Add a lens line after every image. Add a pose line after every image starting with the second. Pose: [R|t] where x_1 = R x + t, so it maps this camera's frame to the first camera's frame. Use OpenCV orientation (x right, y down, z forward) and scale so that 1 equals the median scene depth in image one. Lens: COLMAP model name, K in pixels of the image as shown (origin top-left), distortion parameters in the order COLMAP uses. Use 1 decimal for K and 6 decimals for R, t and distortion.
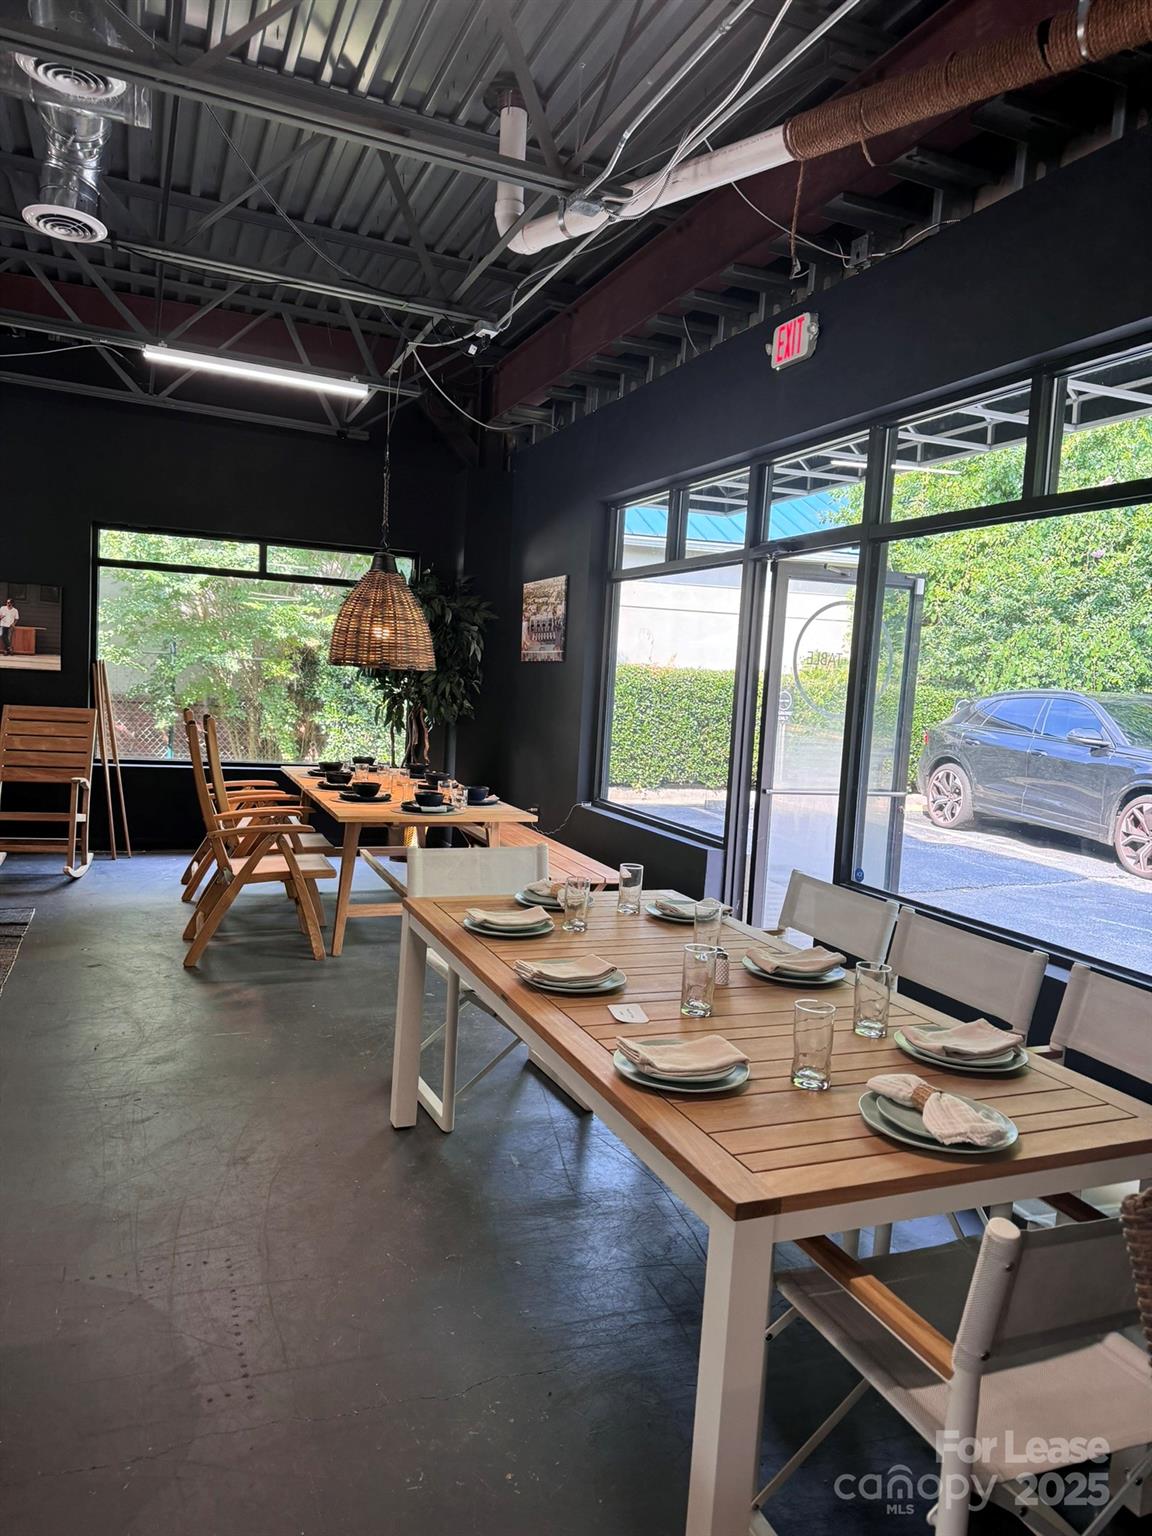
lens RADIAL K [[1081.7, 0, 579.2], [0, 1081.7, 769.6], [0, 0, 1]] dist [0.034794, -0.028911]
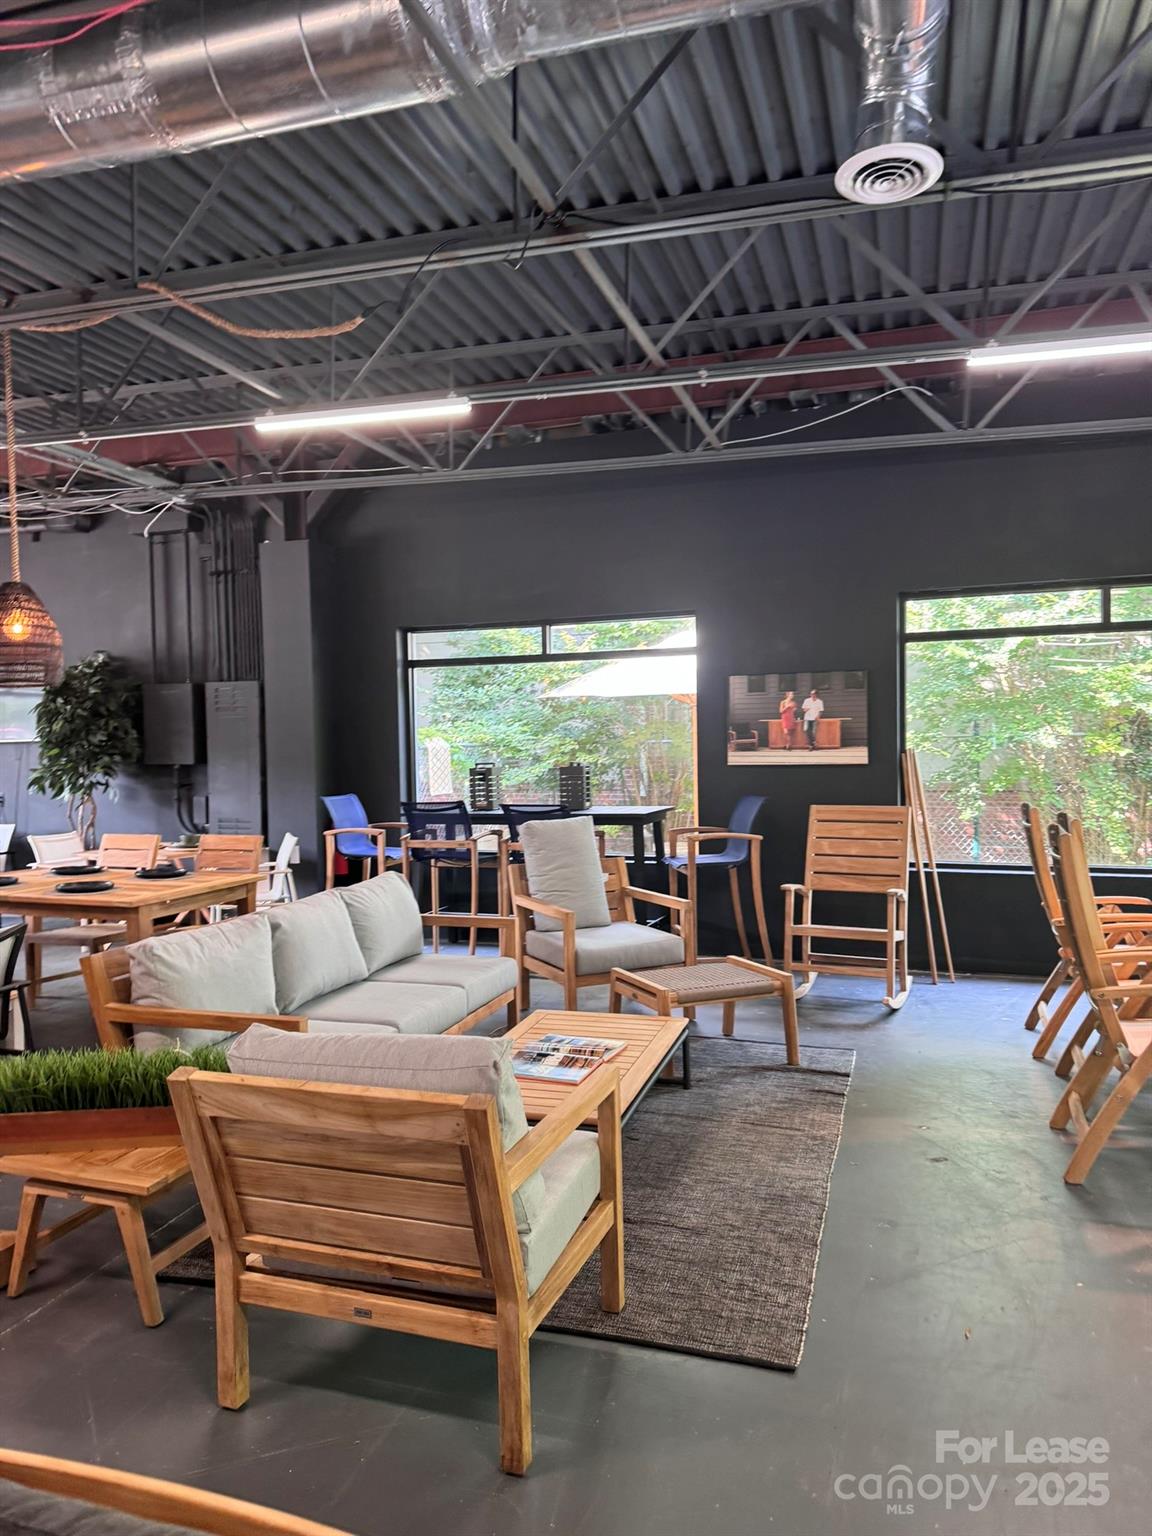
lens RADIAL K [[1081.7, 0, 574.6], [0, 1081.7, 772.7], [0, 0, 1]] dist [0.034794, -0.028911]
pose [[0.769335, -0.052285, -0.636703, -0.099960], [0.006626, 0.997245, -0.073885, -0.020203], [0.638811, 0.052623, 0.767562, 0.171339]]
